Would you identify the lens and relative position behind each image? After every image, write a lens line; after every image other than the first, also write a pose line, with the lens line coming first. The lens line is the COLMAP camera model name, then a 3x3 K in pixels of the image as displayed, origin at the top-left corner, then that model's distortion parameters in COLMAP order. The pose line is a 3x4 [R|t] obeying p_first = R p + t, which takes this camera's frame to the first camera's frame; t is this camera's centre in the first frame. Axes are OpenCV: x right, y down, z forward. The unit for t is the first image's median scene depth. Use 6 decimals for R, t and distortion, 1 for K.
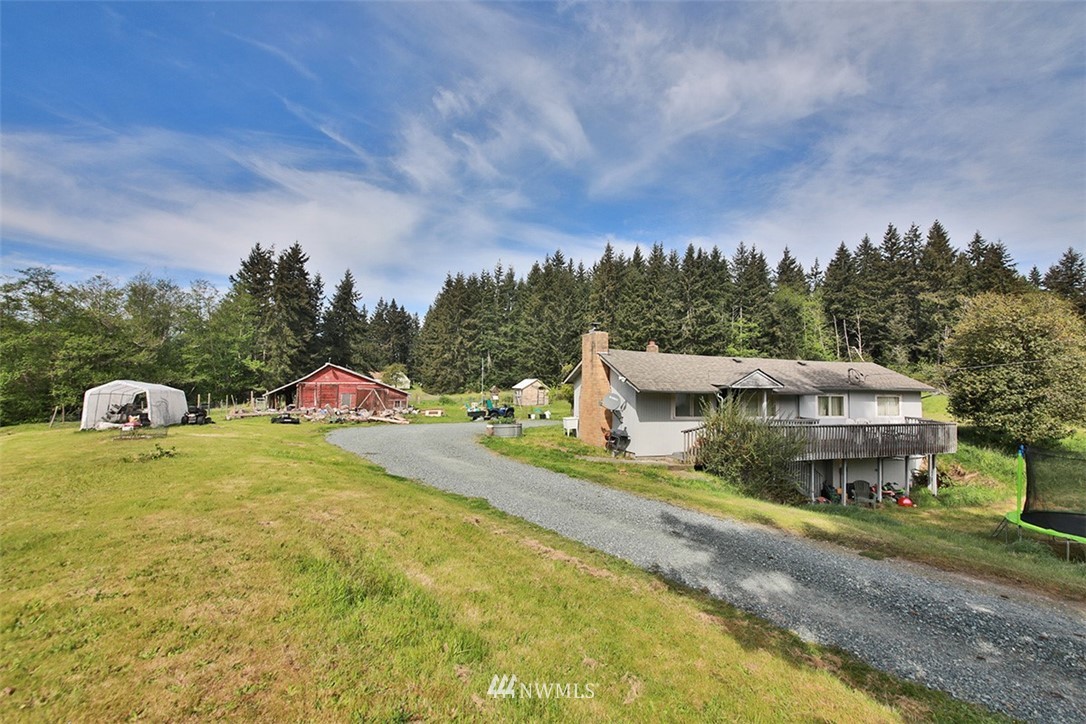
lens RADIAL K [[440.8, 0, 542.2], [0, 440.8, 361.9], [0, 0, 1]] dist [0.001487, -0.000449]
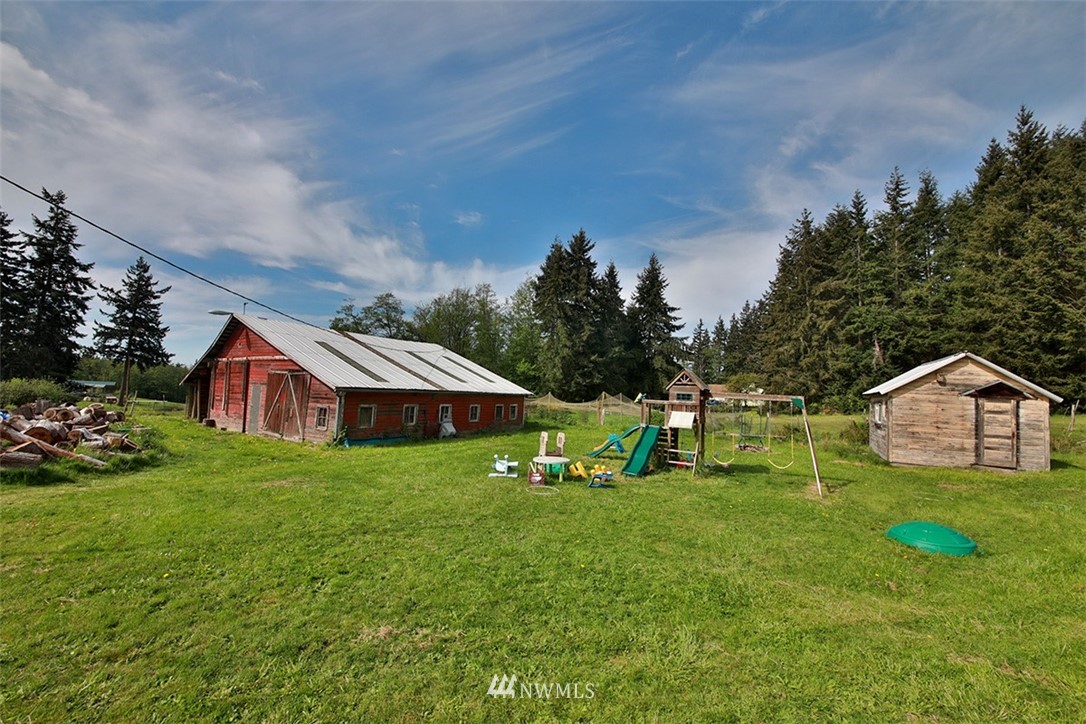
lens RADIAL K [[409.2, 0, 524.2], [0, 409.2, 366.4], [0, 0, 1]] dist [-0.029672, -0.000732]
pose [[0.599403, -0.040526, -0.799421, 0.007744], [0.009146, 0.998999, -0.043786, 0.030840], [0.800395, 0.018934, 0.599174, 0.401603]]
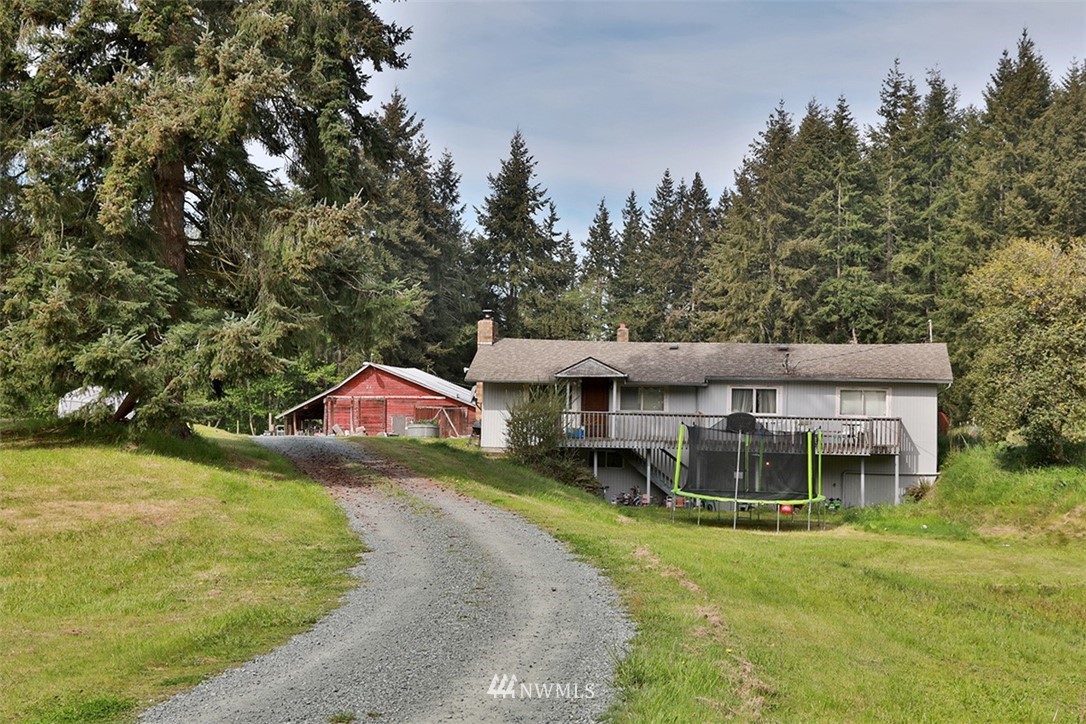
lens RADIAL K [[1558.4, 0, 538.8], [0, 1558.4, 354.1], [0, 0, 1]] dist [0.168200, 0.000000]
pose [[0.880684, -0.022761, -0.473157, 0.280604], [0.022674, 0.999726, -0.005888, 0.003607], [0.473161, -0.005543, 0.880959, -0.289638]]
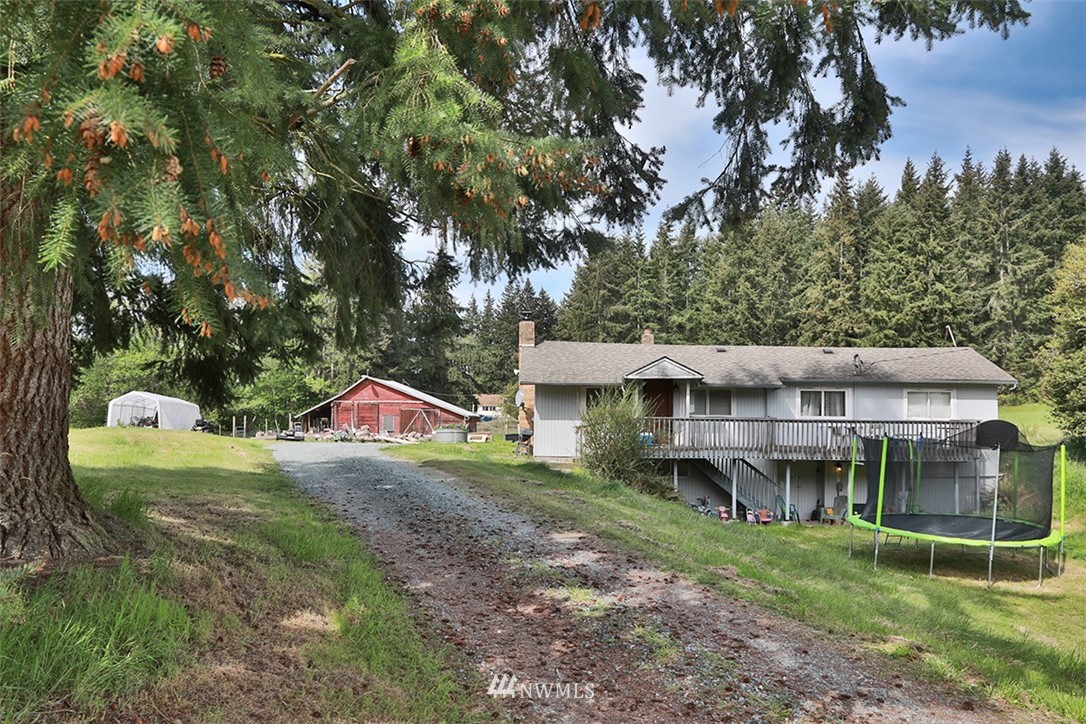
lens RADIAL K [[780.3, 0, 546.2], [0, 780.3, 372.1], [0, 0, 1]] dist [-0.081105, -0.002713]
pose [[0.943640, -0.025717, -0.329973, 0.105591], [0.022952, 0.999661, -0.012274, 0.008359], [0.330177, 0.004009, 0.943910, -0.071409]]
